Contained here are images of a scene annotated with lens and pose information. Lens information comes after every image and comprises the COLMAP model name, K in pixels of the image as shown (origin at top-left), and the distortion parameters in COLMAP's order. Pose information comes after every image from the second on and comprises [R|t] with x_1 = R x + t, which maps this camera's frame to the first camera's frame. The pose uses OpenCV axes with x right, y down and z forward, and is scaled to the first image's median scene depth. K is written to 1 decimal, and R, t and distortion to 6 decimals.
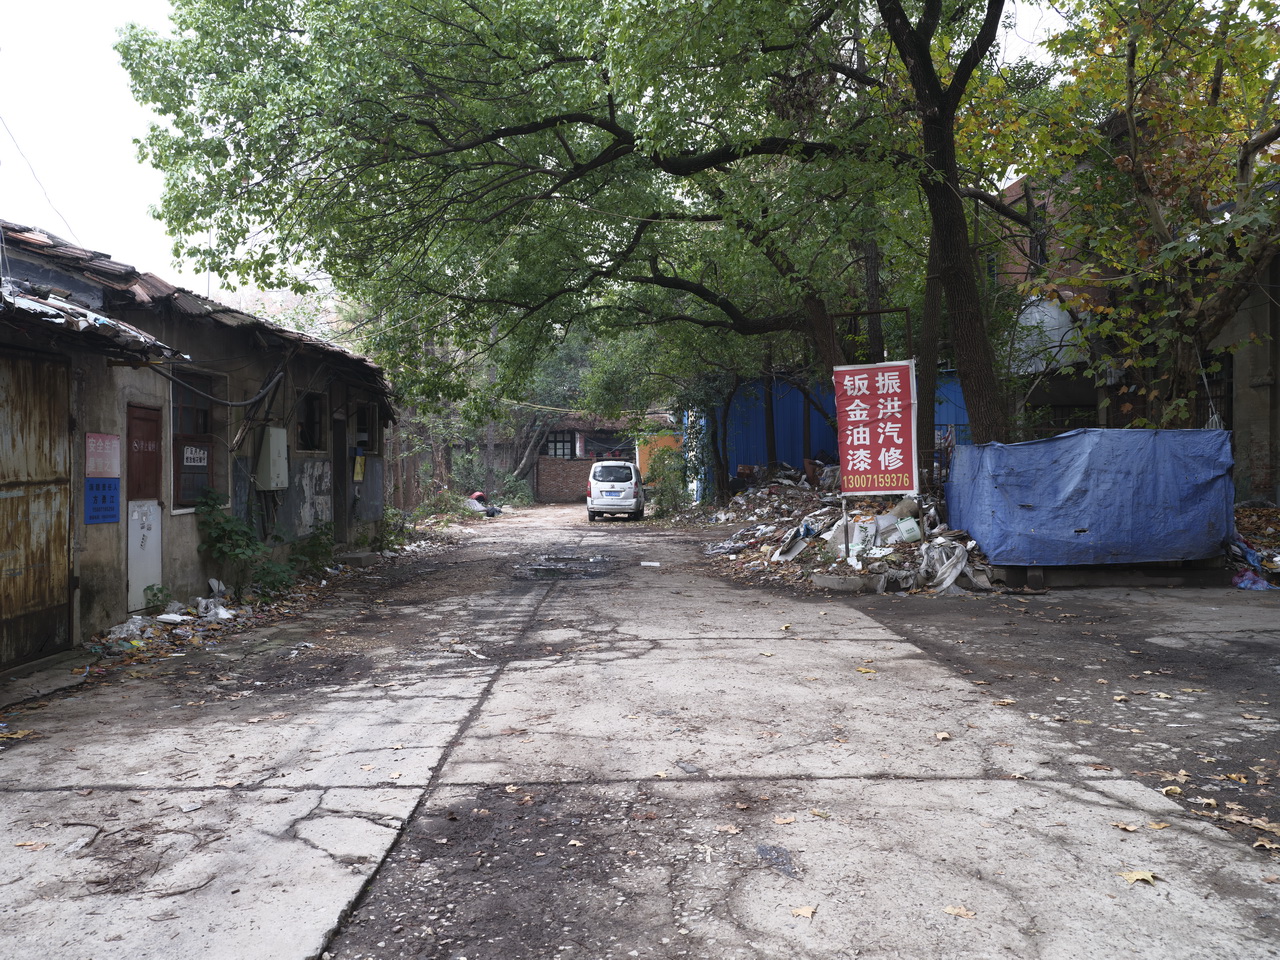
lens RADIAL K [[989.7, 0, 640.3], [0, 989.7, 479.6], [0, 0, 1]] dist [-0.000335, -0.000091]
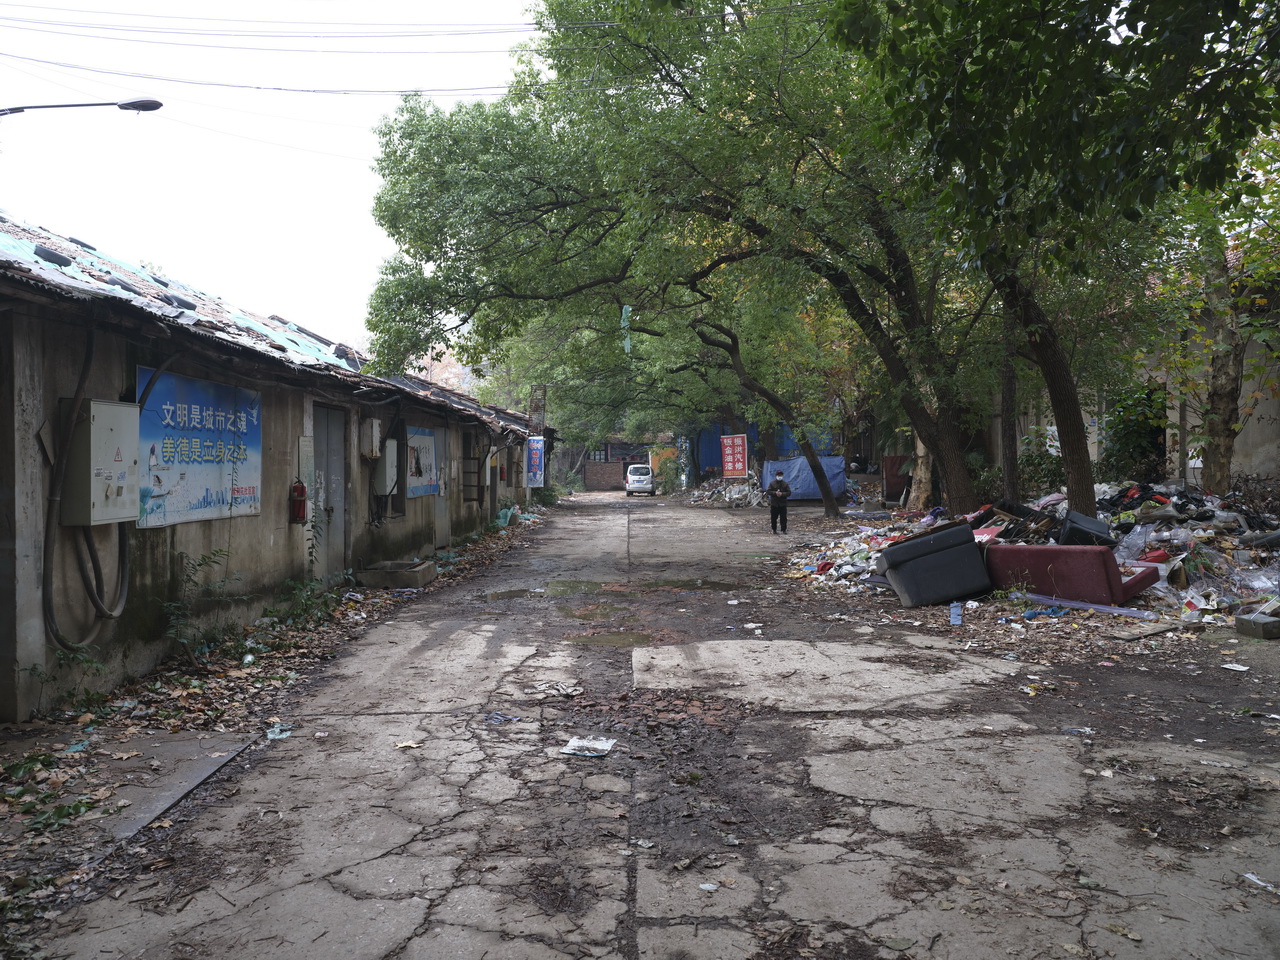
lens RADIAL K [[944.8, 0, 639.6], [0, 944.8, 479.2], [0, 0, 1]] dist [-0.002784, -0.005922]
pose [[0.999978, 0.001582, -0.006458, -0.036014], [-0.001575, 0.999998, 0.000984, 0.016591], [0.006460, -0.000974, 0.999979, -1.774510]]
